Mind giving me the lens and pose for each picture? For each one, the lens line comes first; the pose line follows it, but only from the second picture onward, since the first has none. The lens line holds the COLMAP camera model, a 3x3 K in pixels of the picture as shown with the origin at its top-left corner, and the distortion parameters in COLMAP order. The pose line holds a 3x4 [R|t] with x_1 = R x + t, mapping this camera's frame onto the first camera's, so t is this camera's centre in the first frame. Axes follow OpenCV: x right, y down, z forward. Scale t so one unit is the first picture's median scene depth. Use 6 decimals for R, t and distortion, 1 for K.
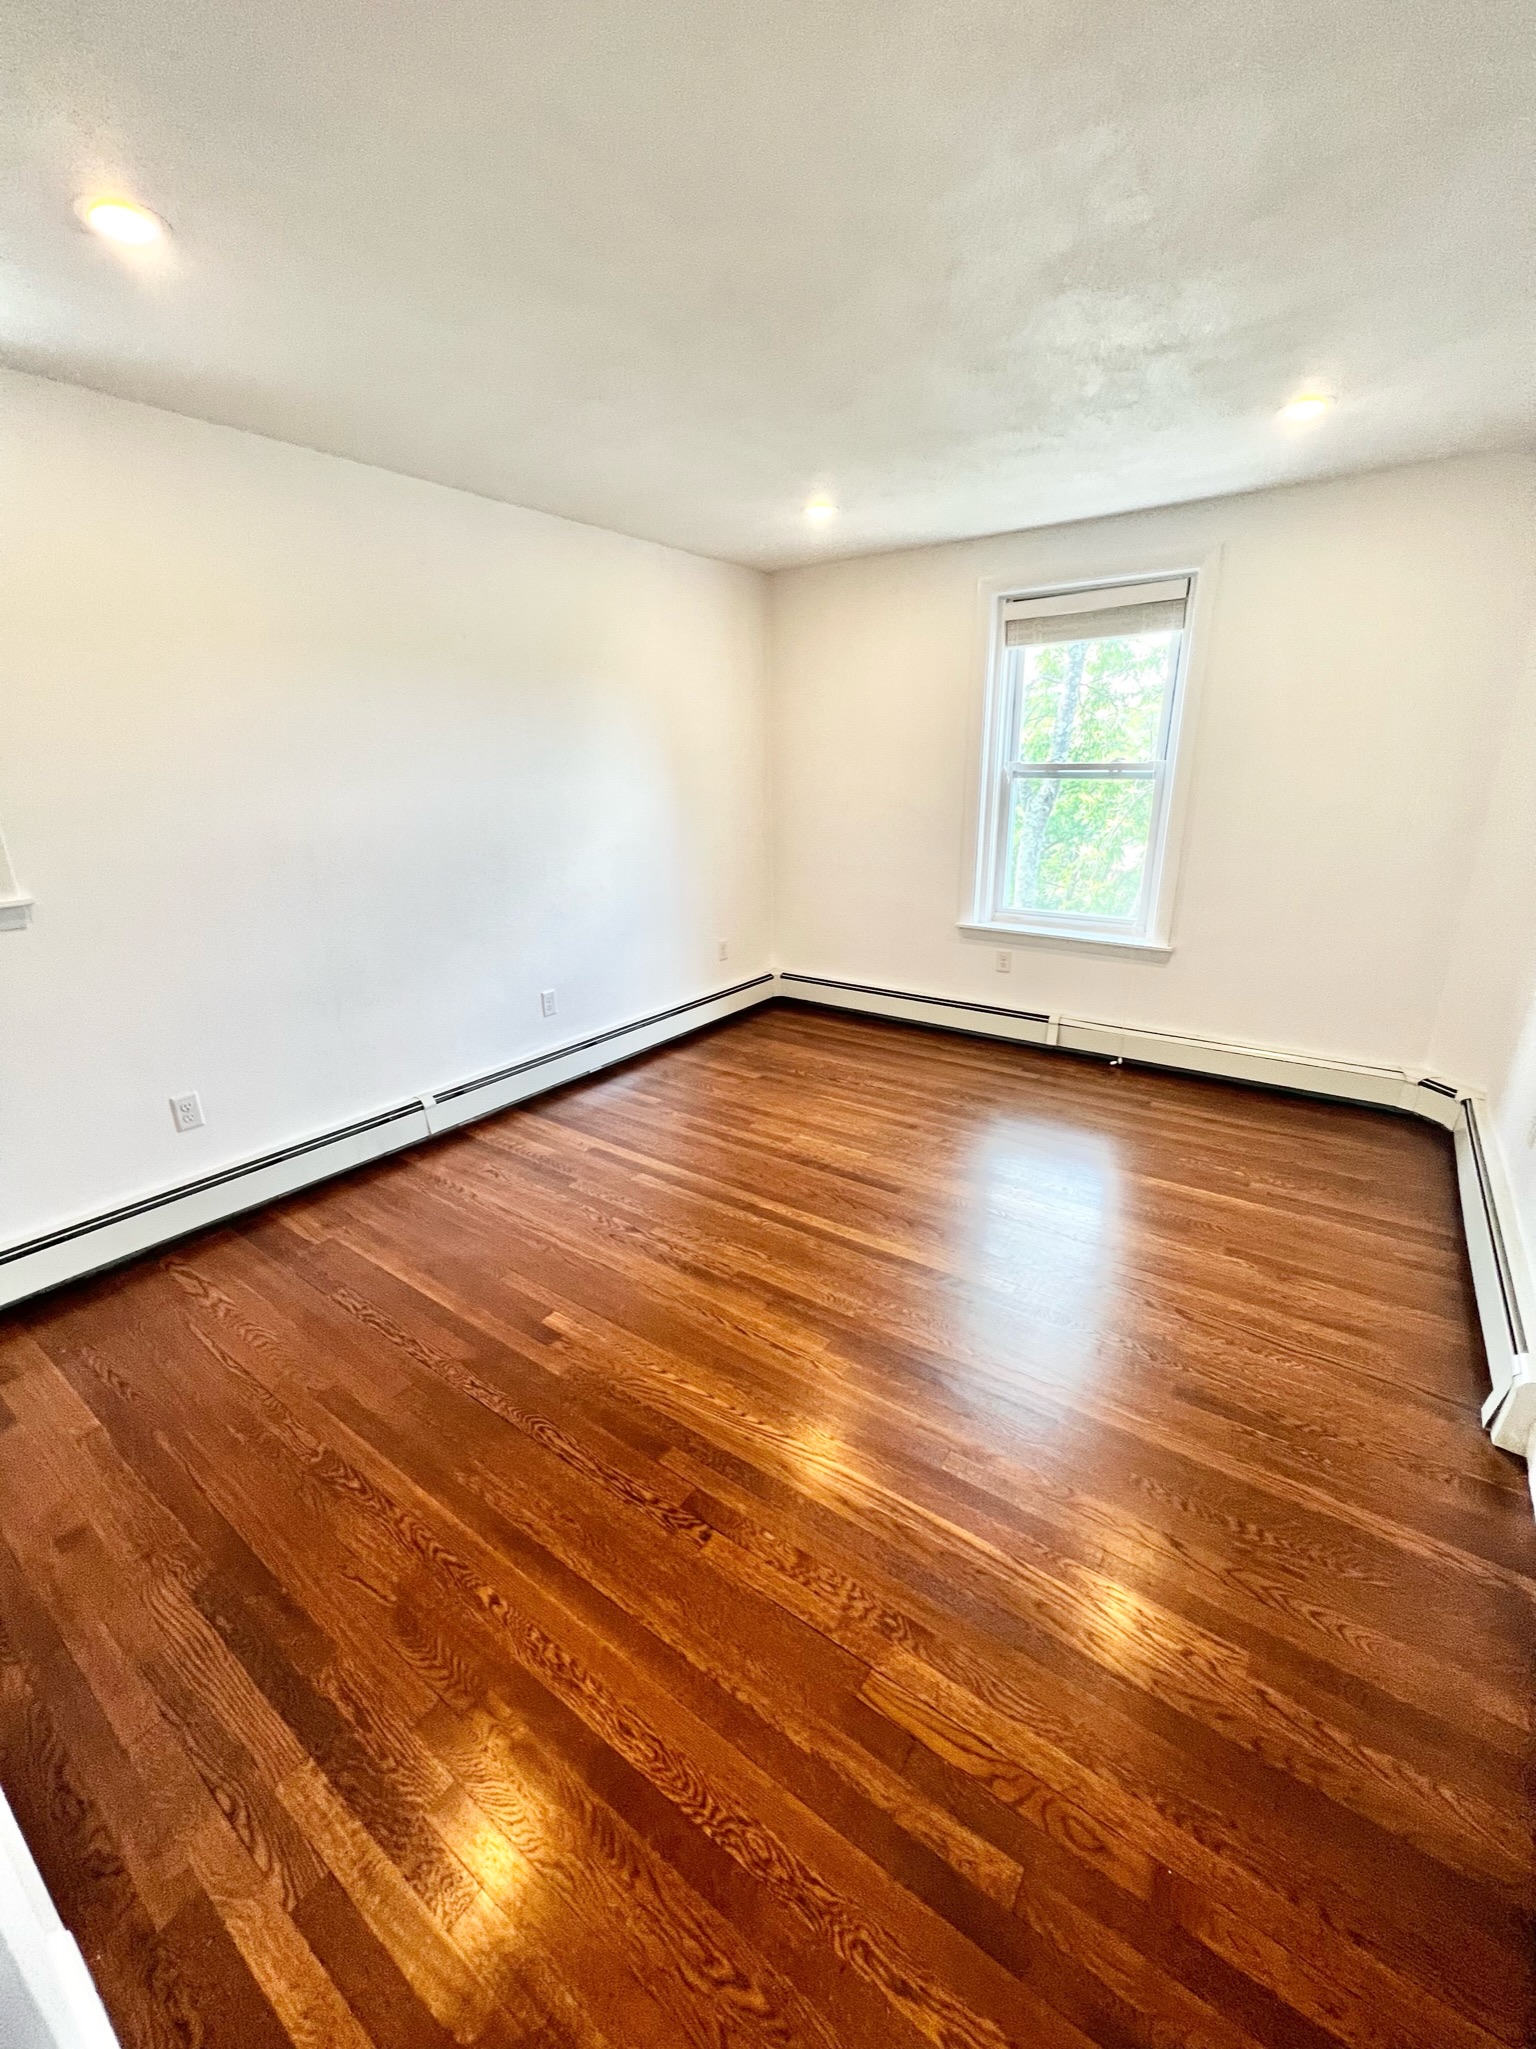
lens RADIAL K [[821.0, 0, 778.7], [0, 821.0, 1029.0], [0, 0, 1]] dist [-0.001201, -0.000208]
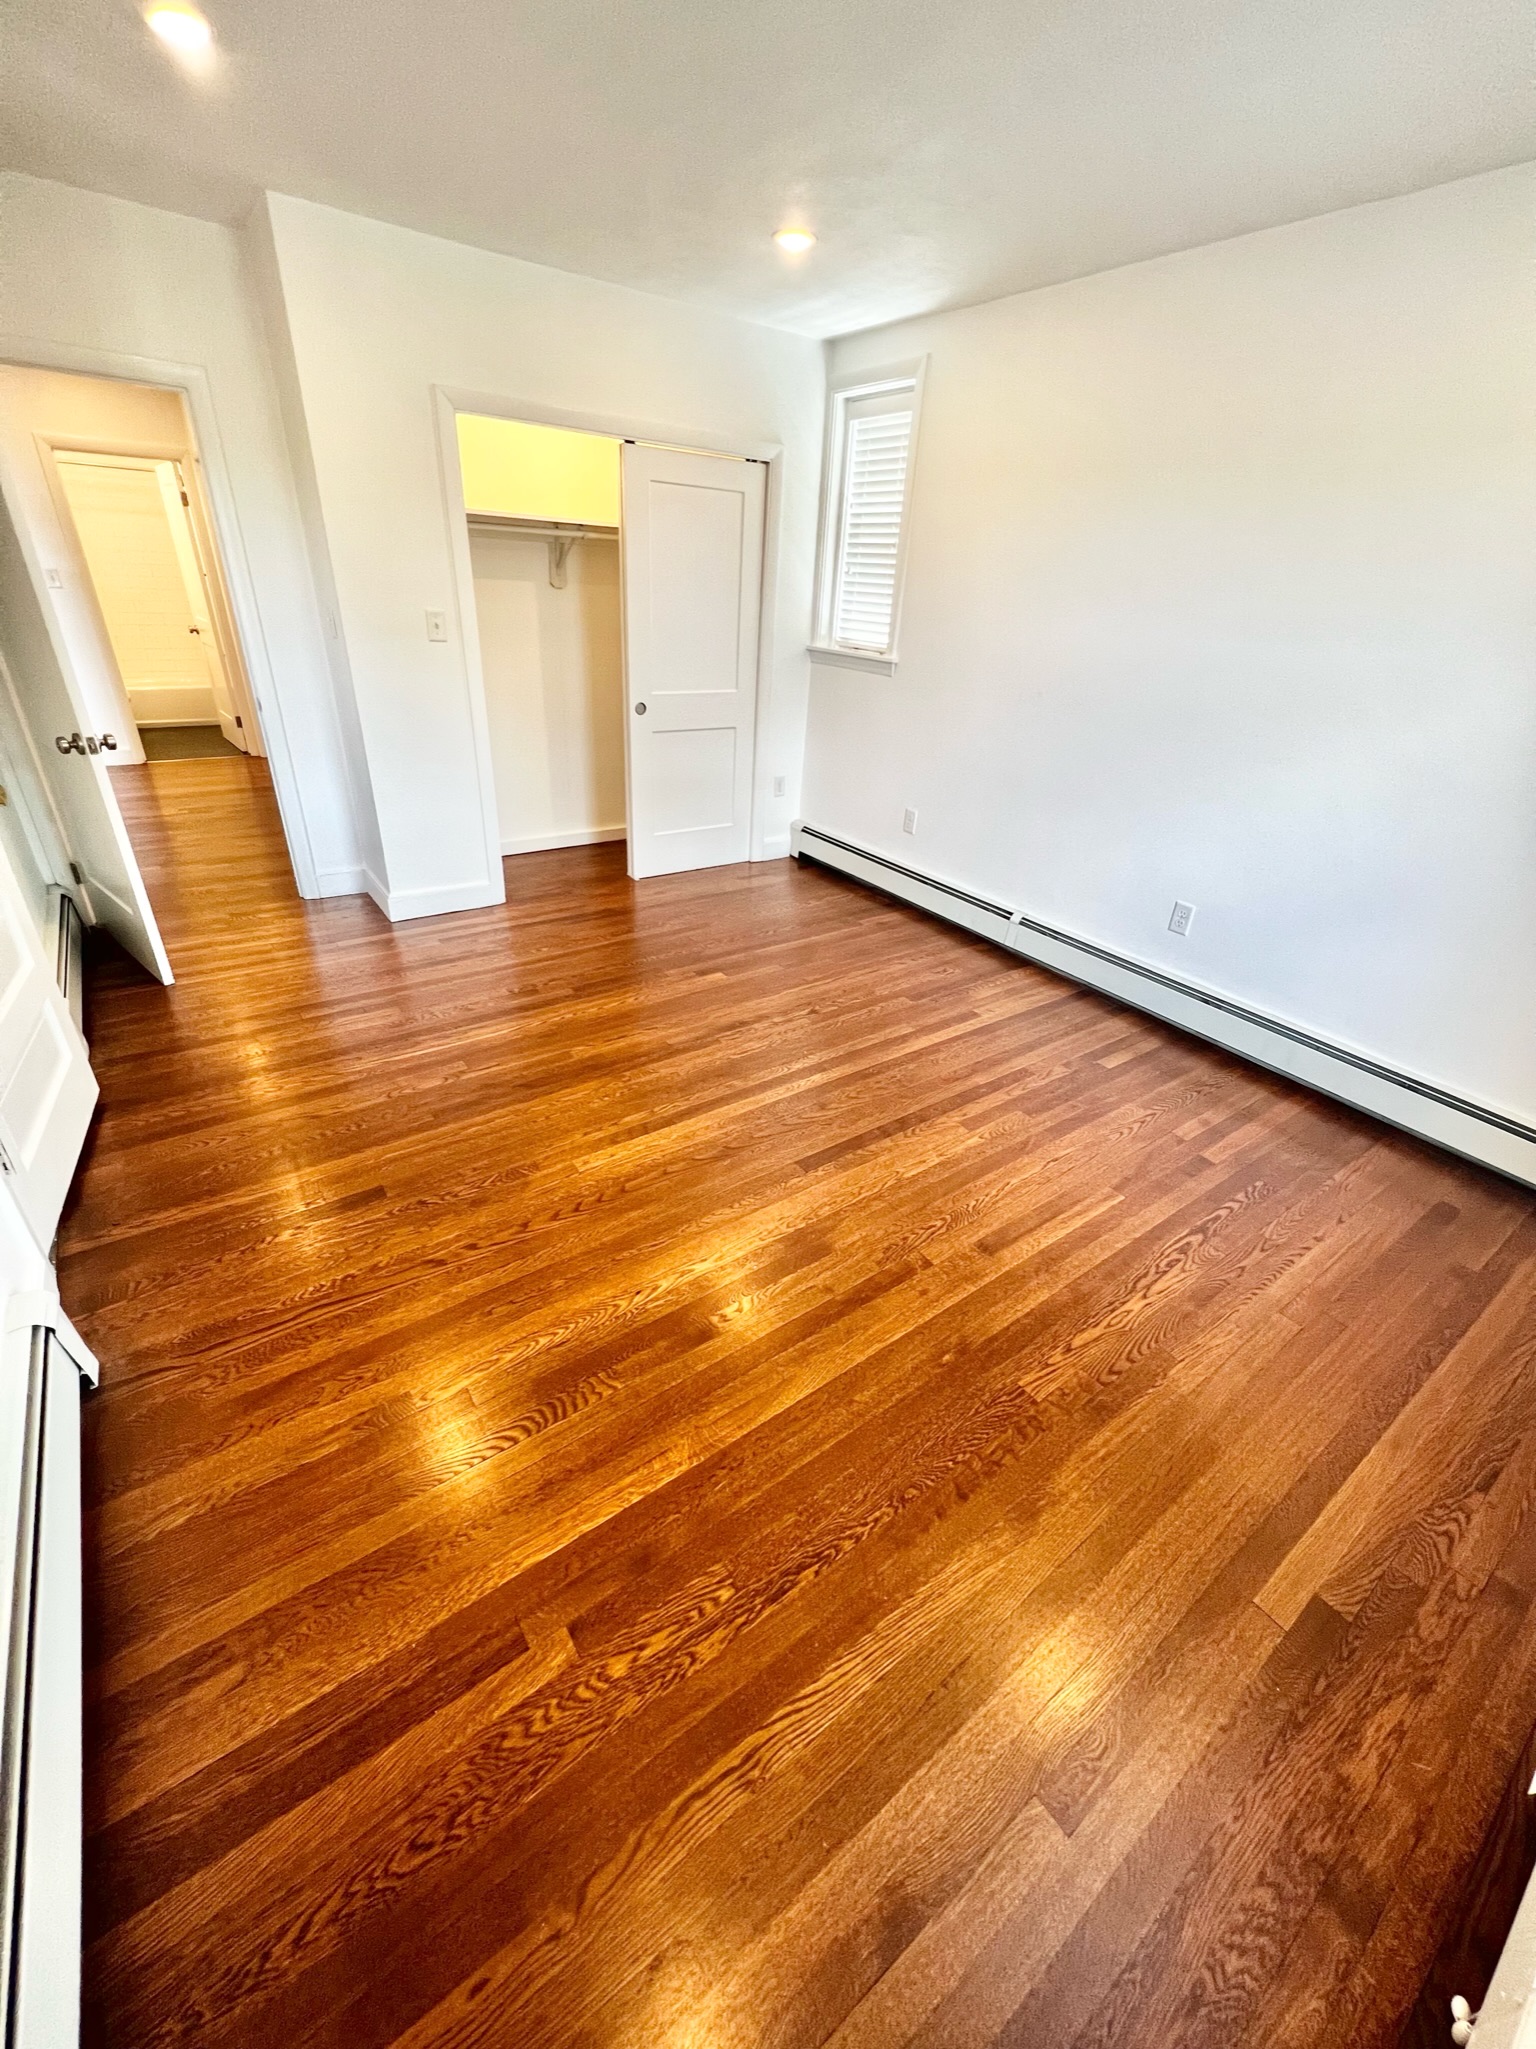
lens RADIAL K [[821.0, 0, 776.5], [0, 821.0, 1015.3], [0, 0, 1]] dist [-0.001201, -0.000208]
pose [[-0.329324, 0.441231, -0.834782, 0.686953], [-0.343746, 0.767405, 0.541228, -0.308793], [0.879422, 0.465193, -0.101054, 0.898327]]
